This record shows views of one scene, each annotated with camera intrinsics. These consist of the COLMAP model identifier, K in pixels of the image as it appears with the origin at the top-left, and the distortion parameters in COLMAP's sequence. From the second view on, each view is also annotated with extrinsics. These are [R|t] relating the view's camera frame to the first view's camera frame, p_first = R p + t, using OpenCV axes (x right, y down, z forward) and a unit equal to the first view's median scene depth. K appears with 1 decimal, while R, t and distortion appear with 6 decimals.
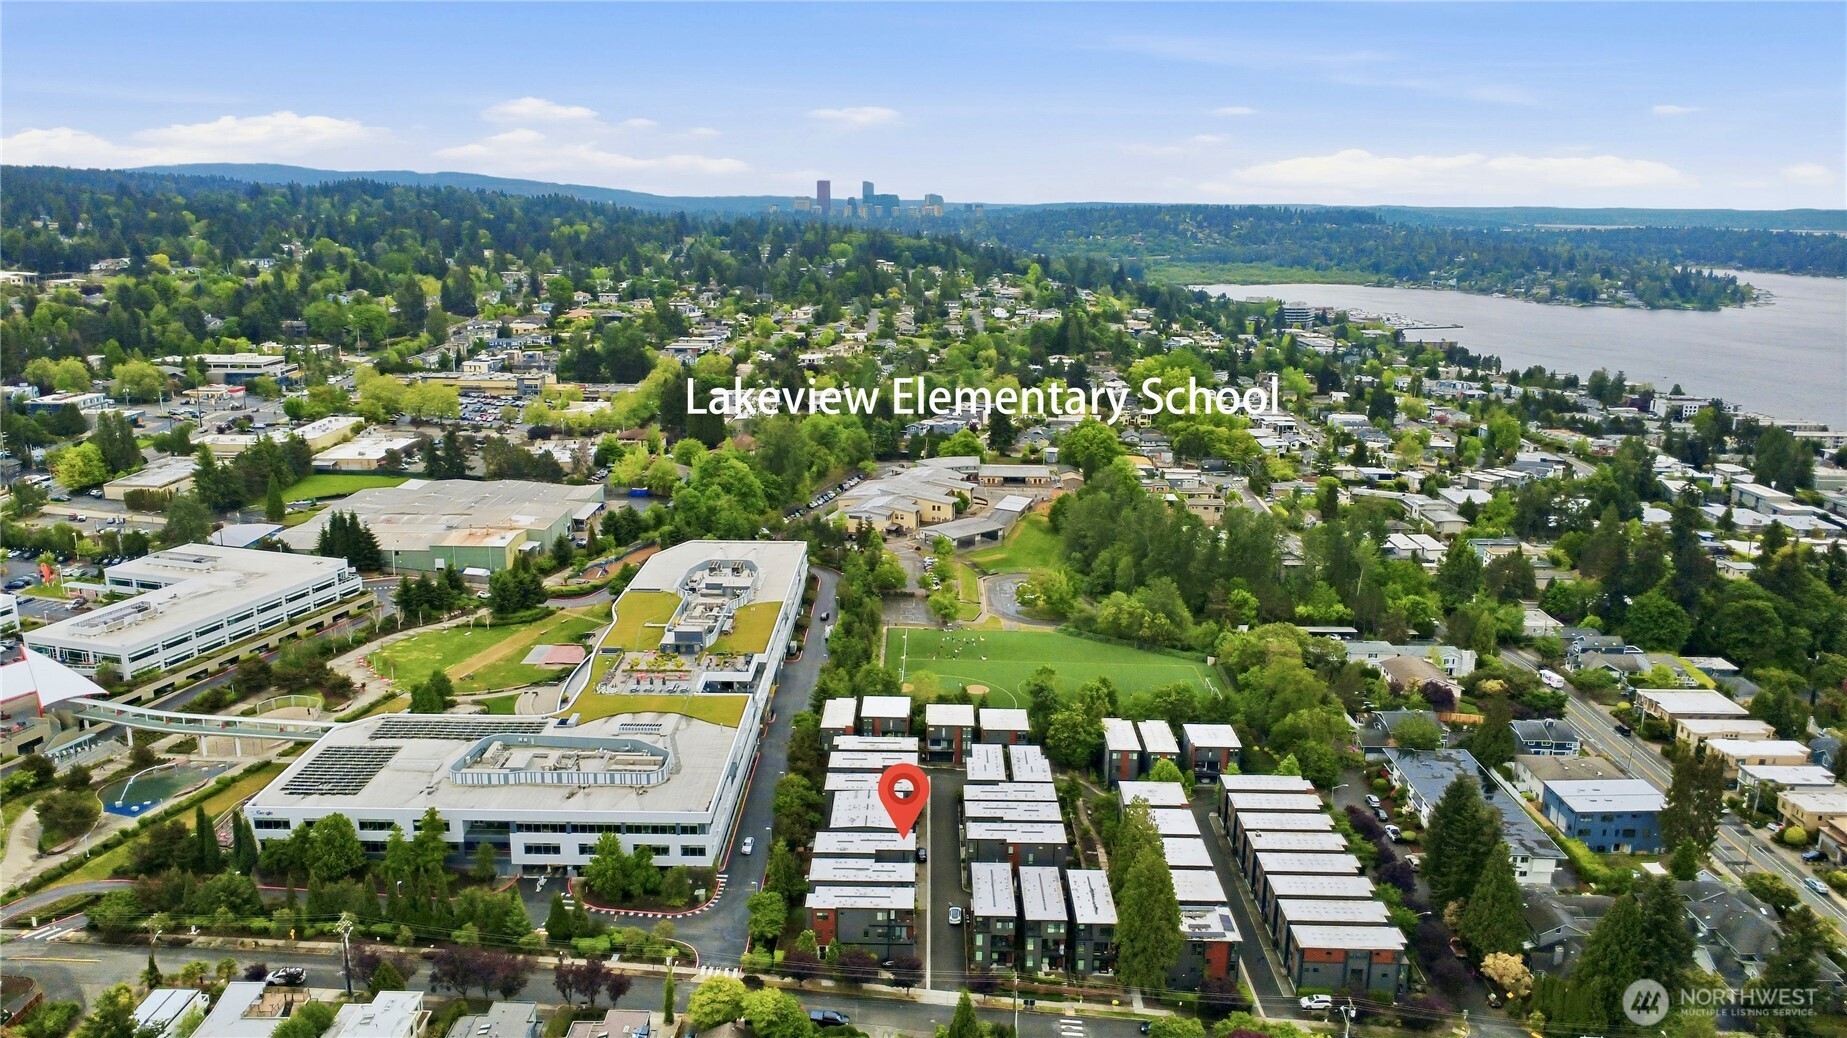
lens RADIAL K [[1340.5, 0, 923.5], [0, 1340.5, 519.0], [0, 0, 1]] dist [-0.000932, -0.008822]
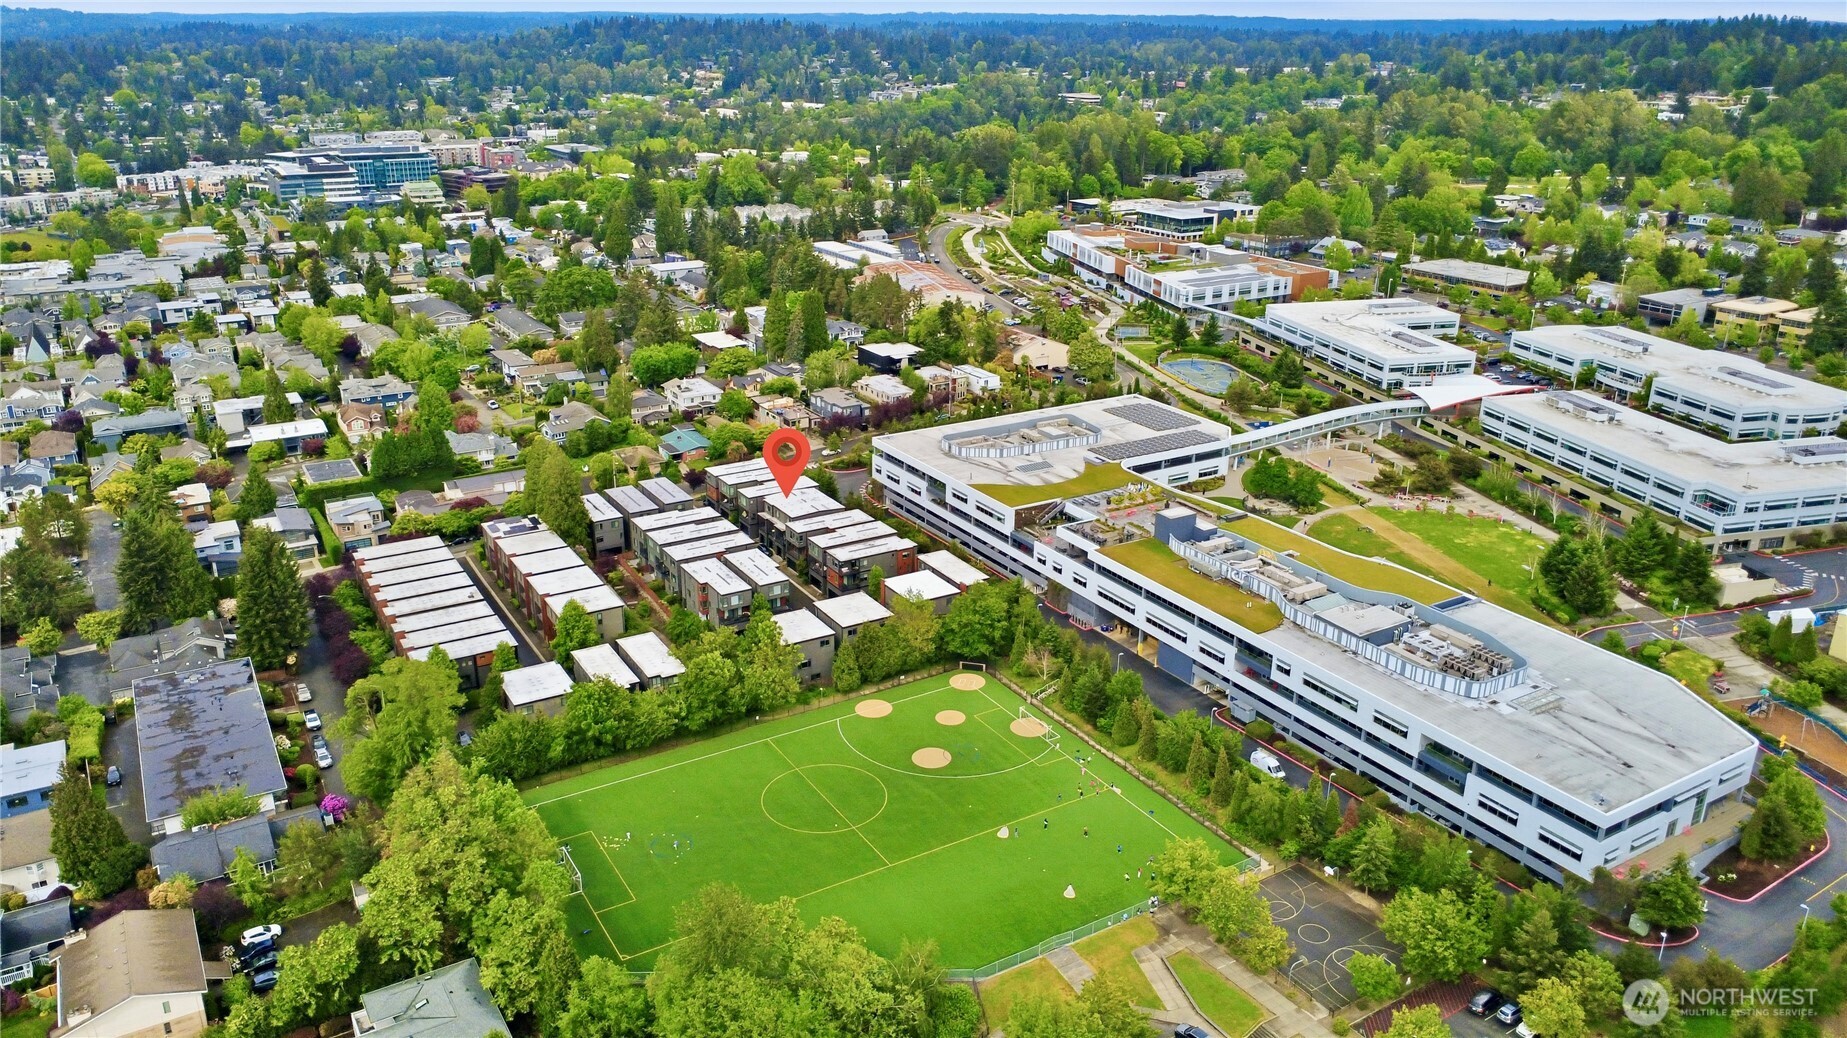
lens RADIAL K [[1340.5, 0, 923.5], [0, 1340.5, 519.0], [0, 0, 1]] dist [-0.000932, -0.008822]
pose [[-0.849868, 0.167167, -0.499779, 0.403036], [-0.138601, 0.844067, 0.518016, -0.349187], [0.508443, 0.509515, -0.694176, 1.636253]]
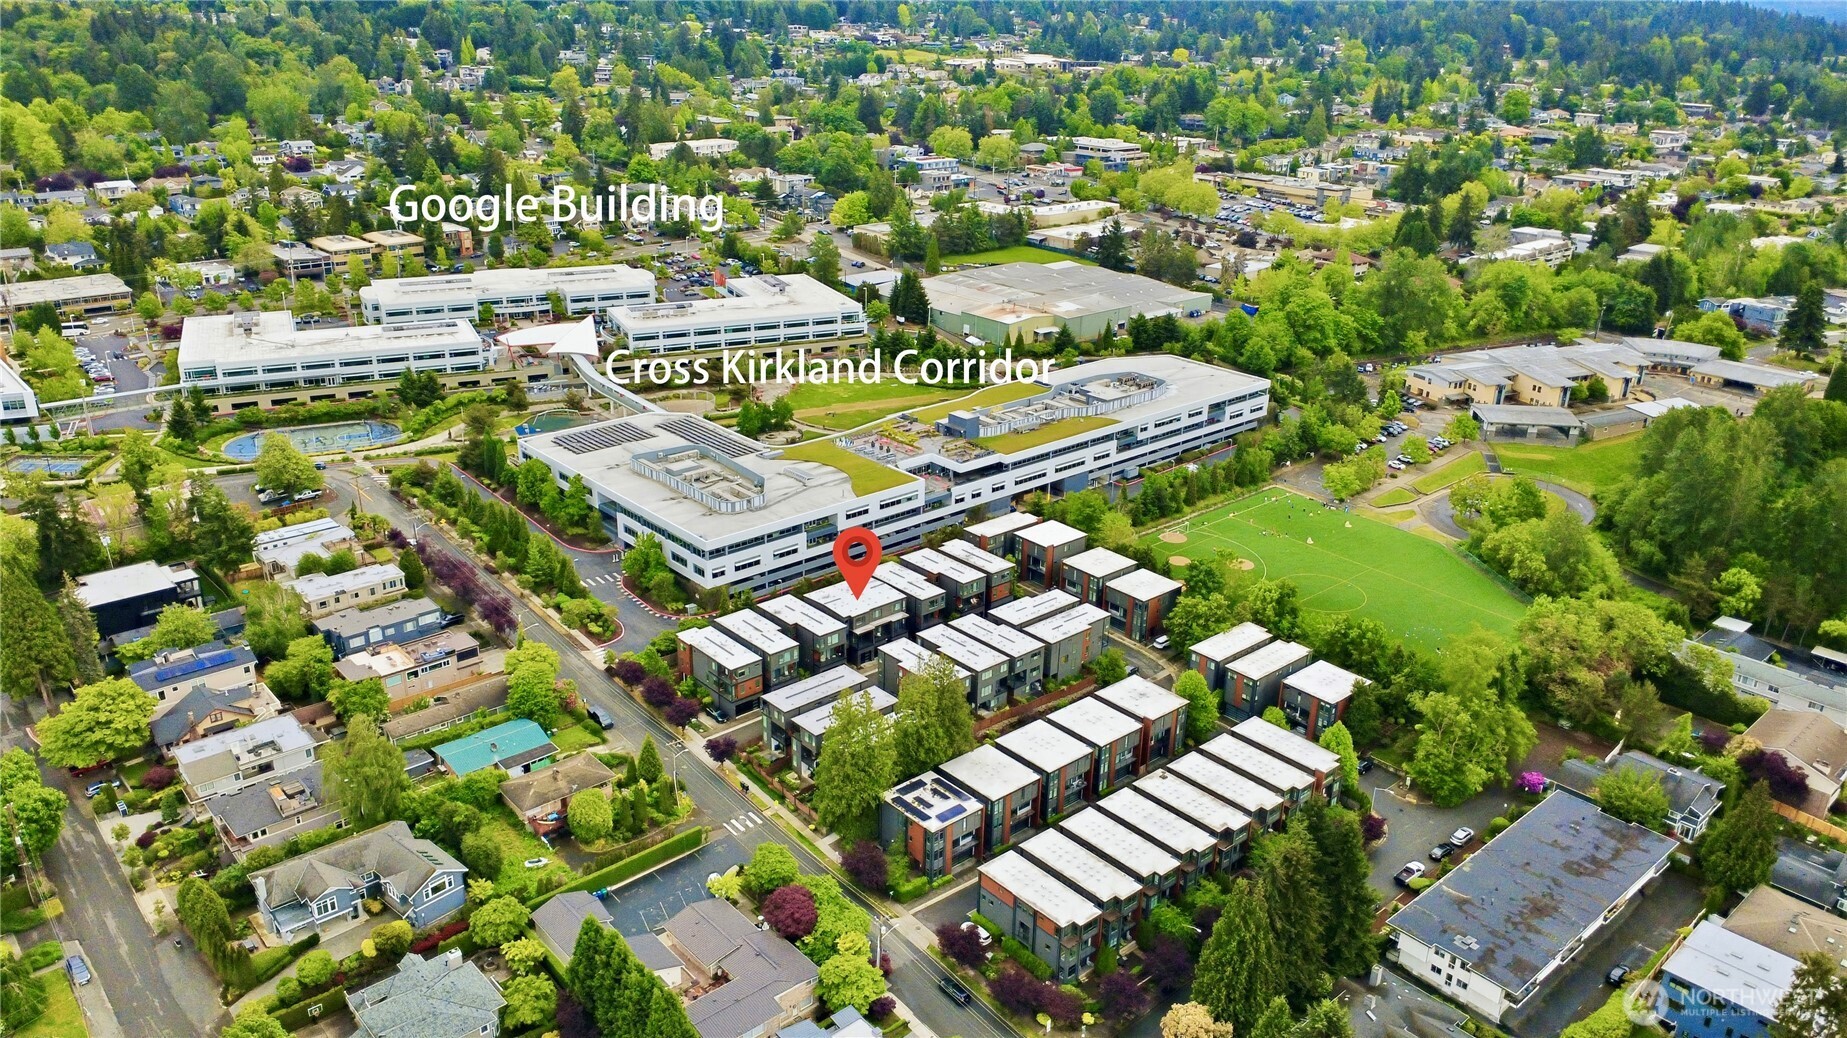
lens RADIAL K [[1340.5, 0, 923.5], [0, 1340.5, 519.0], [0, 0, 1]] dist [-0.000932, -0.008822]
pose [[0.670665, 0.278233, -0.687601, 0.595419], [-0.185455, 0.960441, 0.207748, -0.056104], [0.718203, -0.011810, 0.695734, 0.276019]]
